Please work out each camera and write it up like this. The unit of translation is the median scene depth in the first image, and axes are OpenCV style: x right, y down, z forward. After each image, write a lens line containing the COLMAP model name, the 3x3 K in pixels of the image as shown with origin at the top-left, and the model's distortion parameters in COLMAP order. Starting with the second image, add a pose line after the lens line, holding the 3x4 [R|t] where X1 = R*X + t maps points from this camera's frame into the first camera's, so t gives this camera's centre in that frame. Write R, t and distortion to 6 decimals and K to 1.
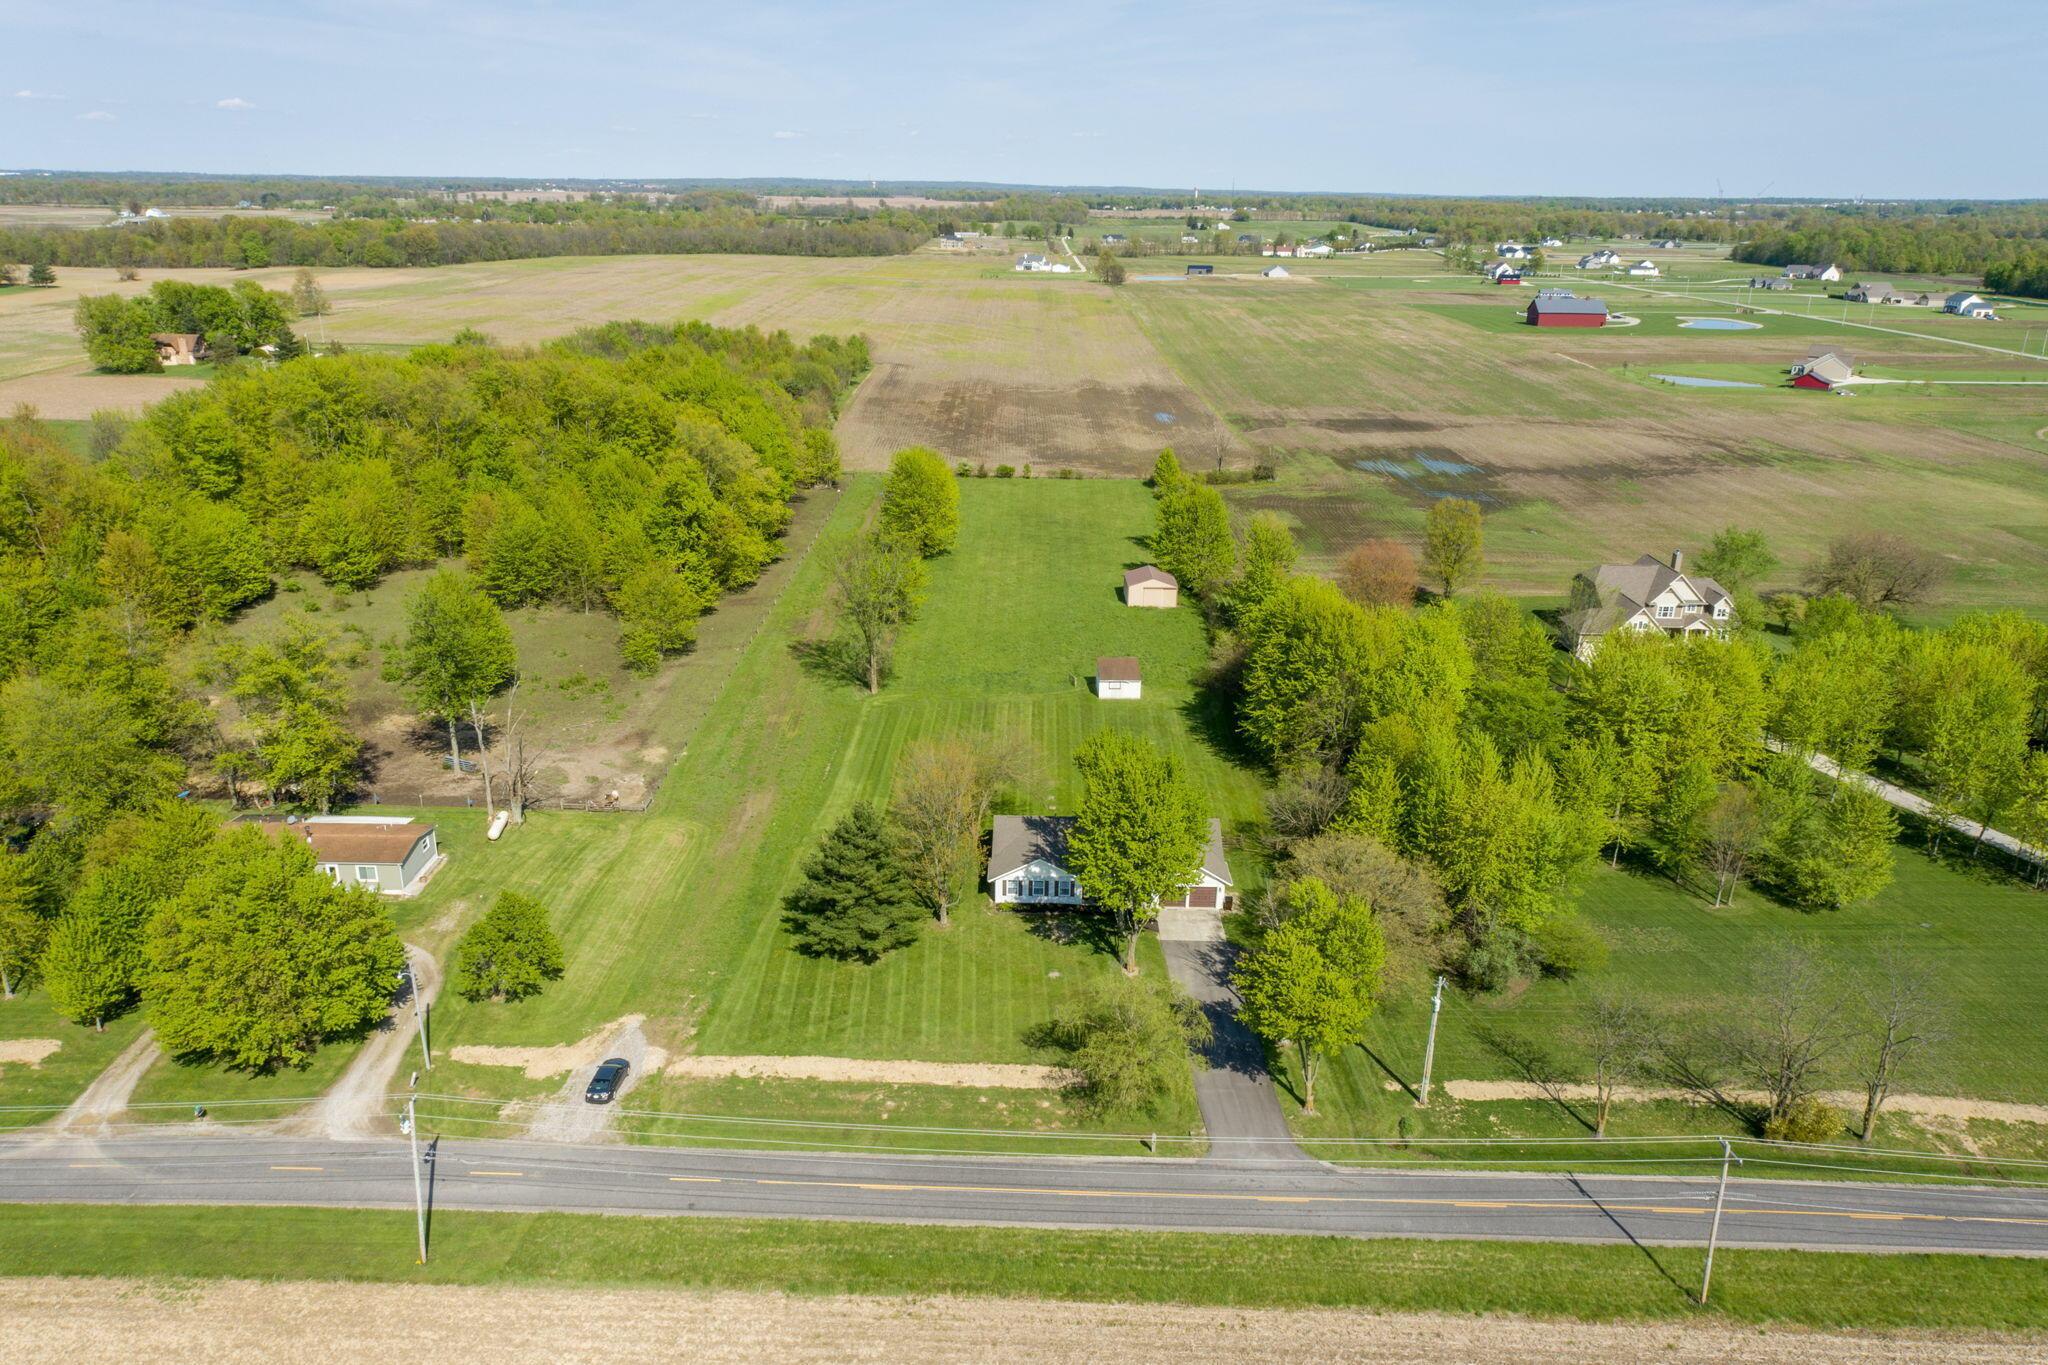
lens RADIAL K [[1390.0, 0, 1018.0], [0, 1390.0, 689.5], [0, 0, 1]] dist [-0.004280, 0.011706]
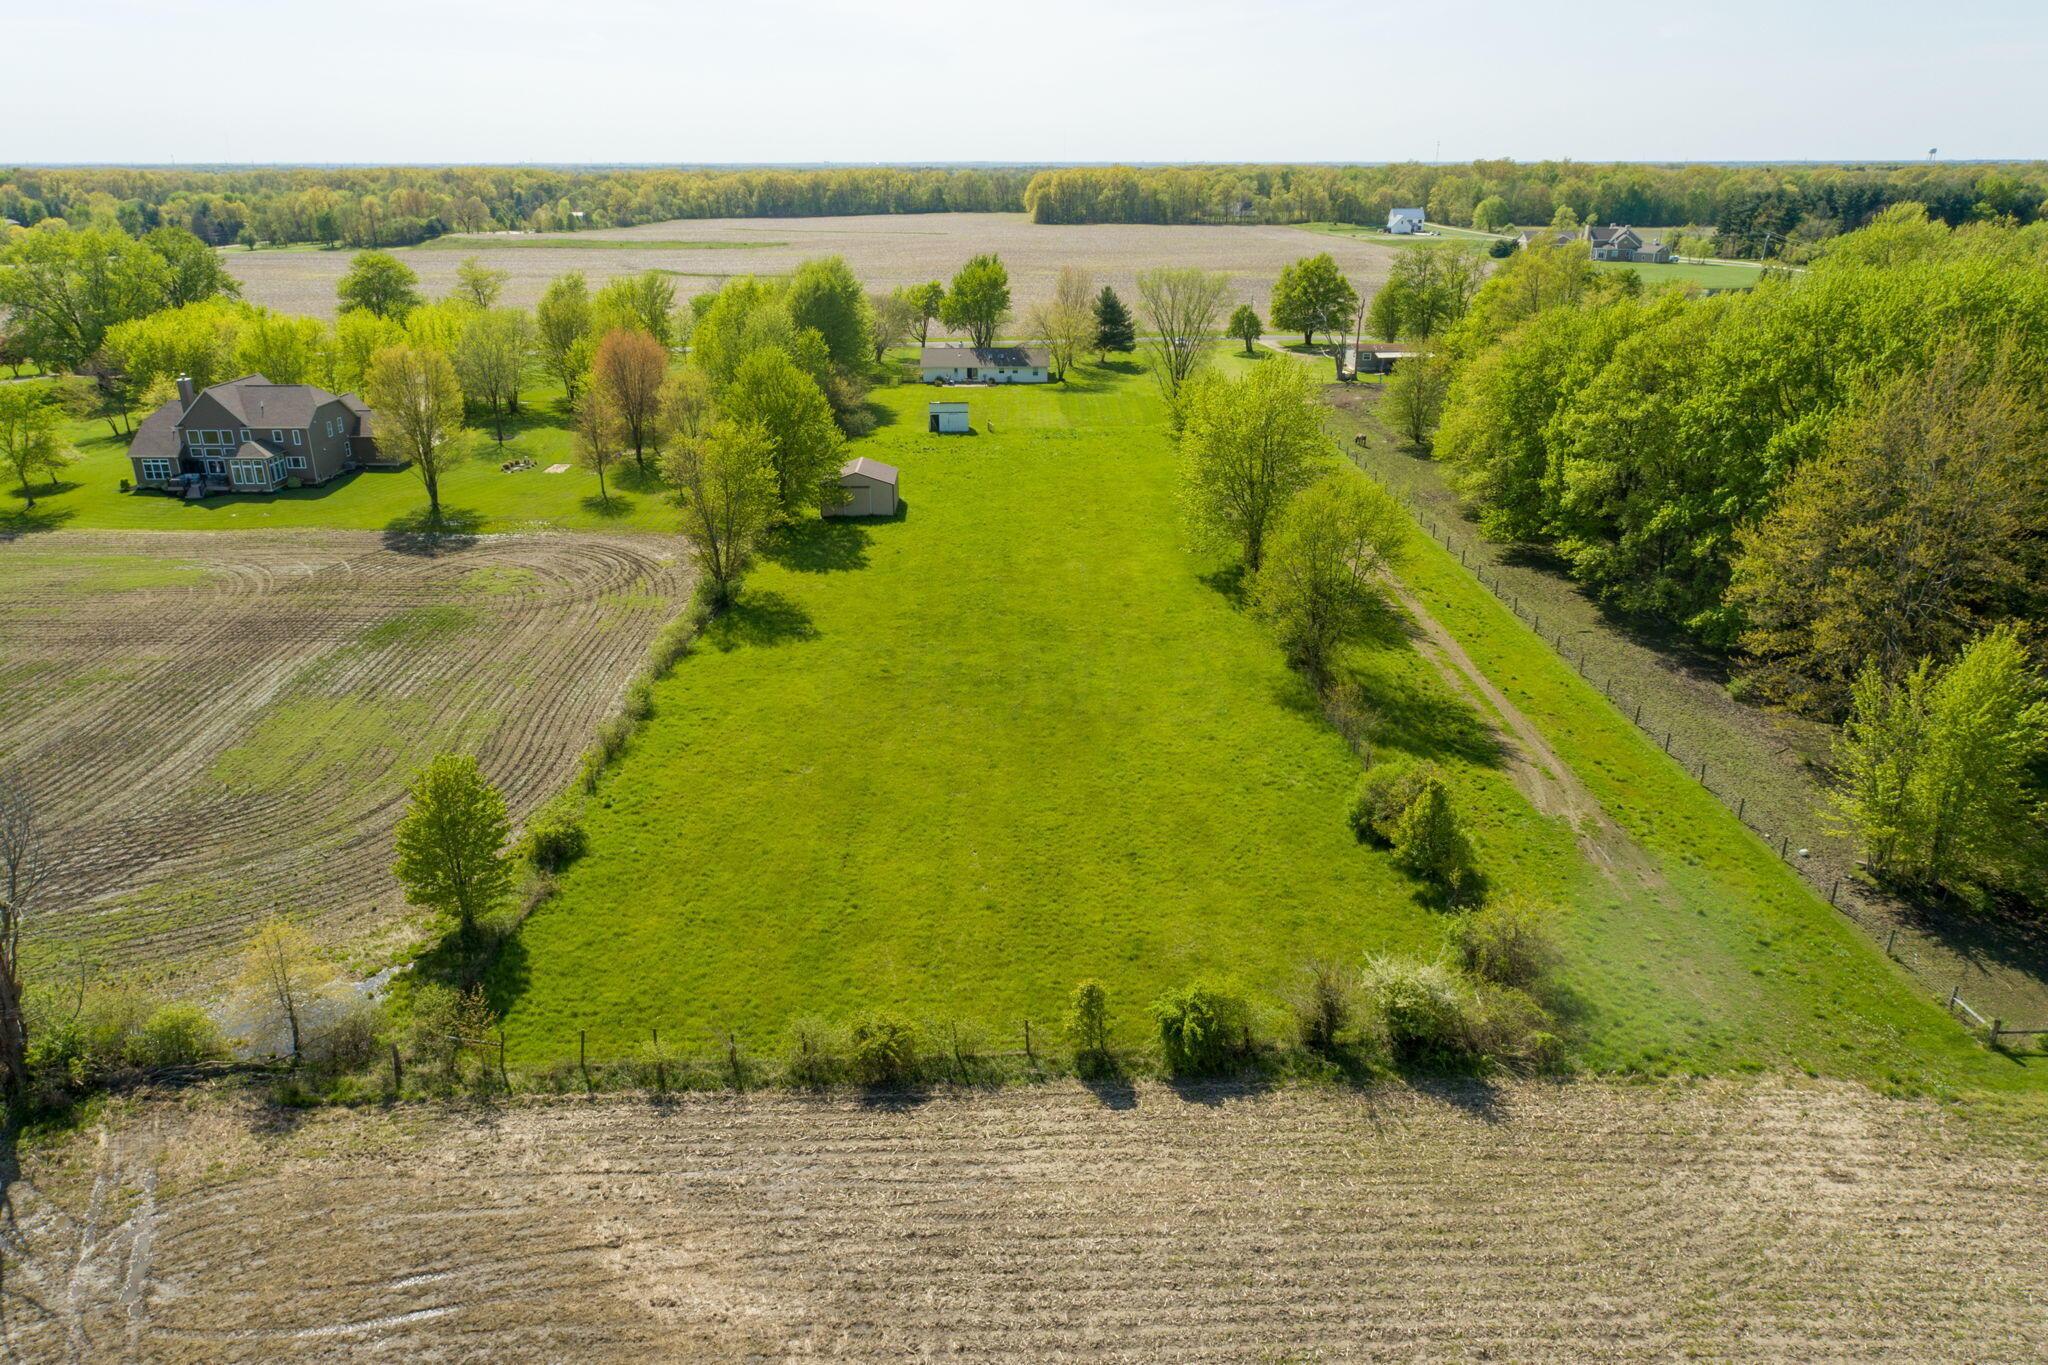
lens RADIAL K [[1390.0, 0, 1022.4], [0, 1390.0, 689.2], [0, 0, 1]] dist [-0.004280, 0.011706]
pose [[-0.999949, -0.002803, -0.009689, 0.029851], [-0.008496, 0.751772, 0.659369, -0.773098], [0.005436, 0.659418, -0.751757, 2.694471]]
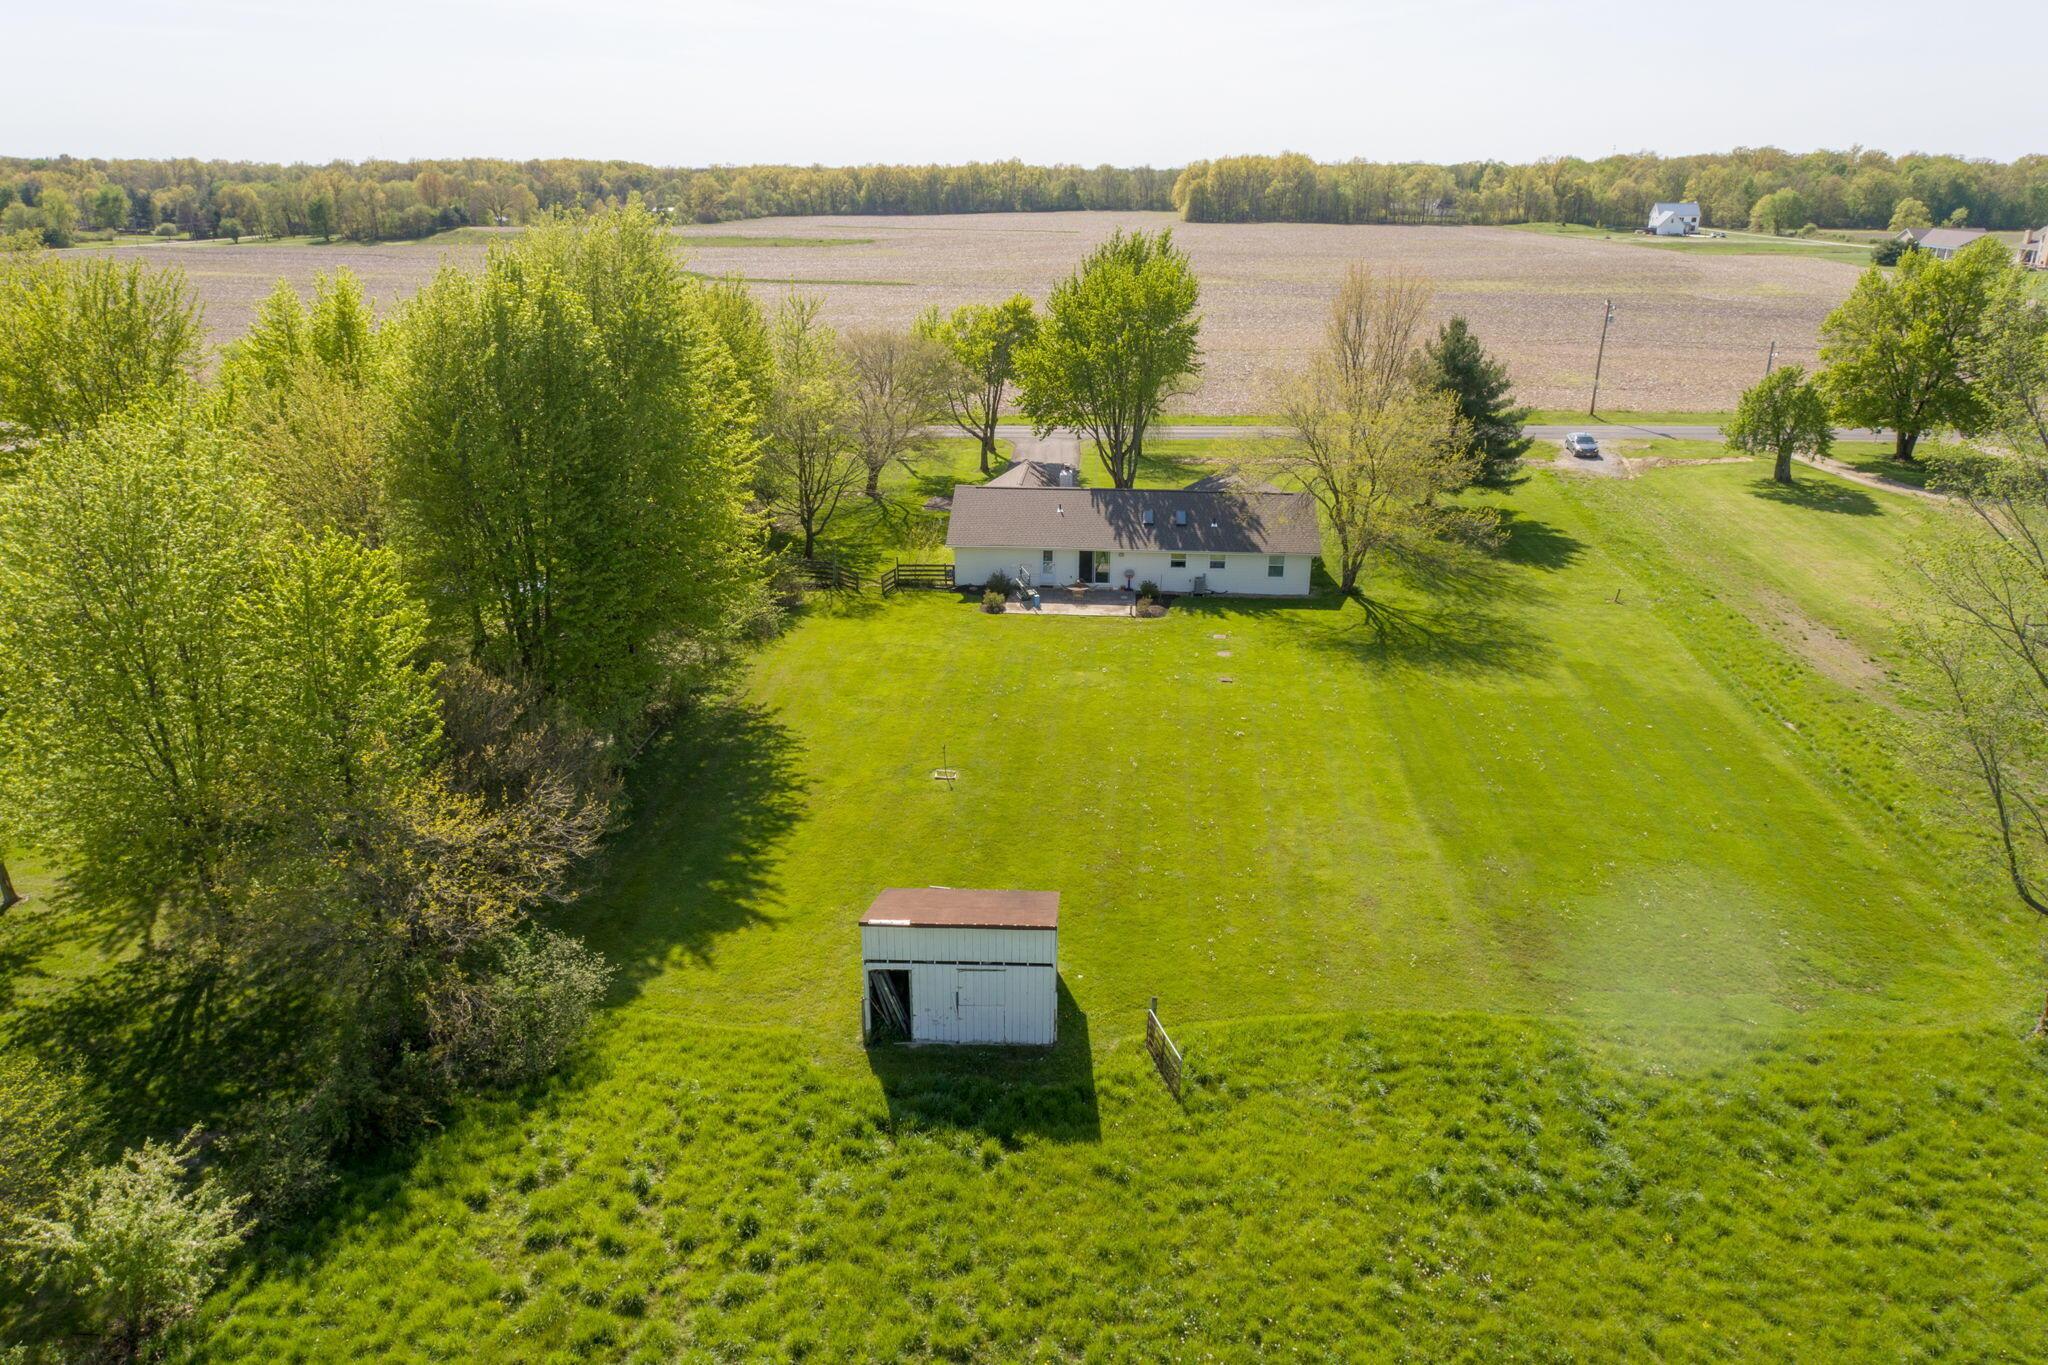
lens RADIAL K [[1390.0, 0, 1025.1], [0, 1390.0, 687.4], [0, 0, 1]] dist [-0.004280, 0.011706]
pose [[-0.996391, -0.038740, 0.075531, 0.059476], [0.020181, 0.756169, 0.654066, -0.266466], [-0.082453, 0.653229, -0.752657, 1.588252]]
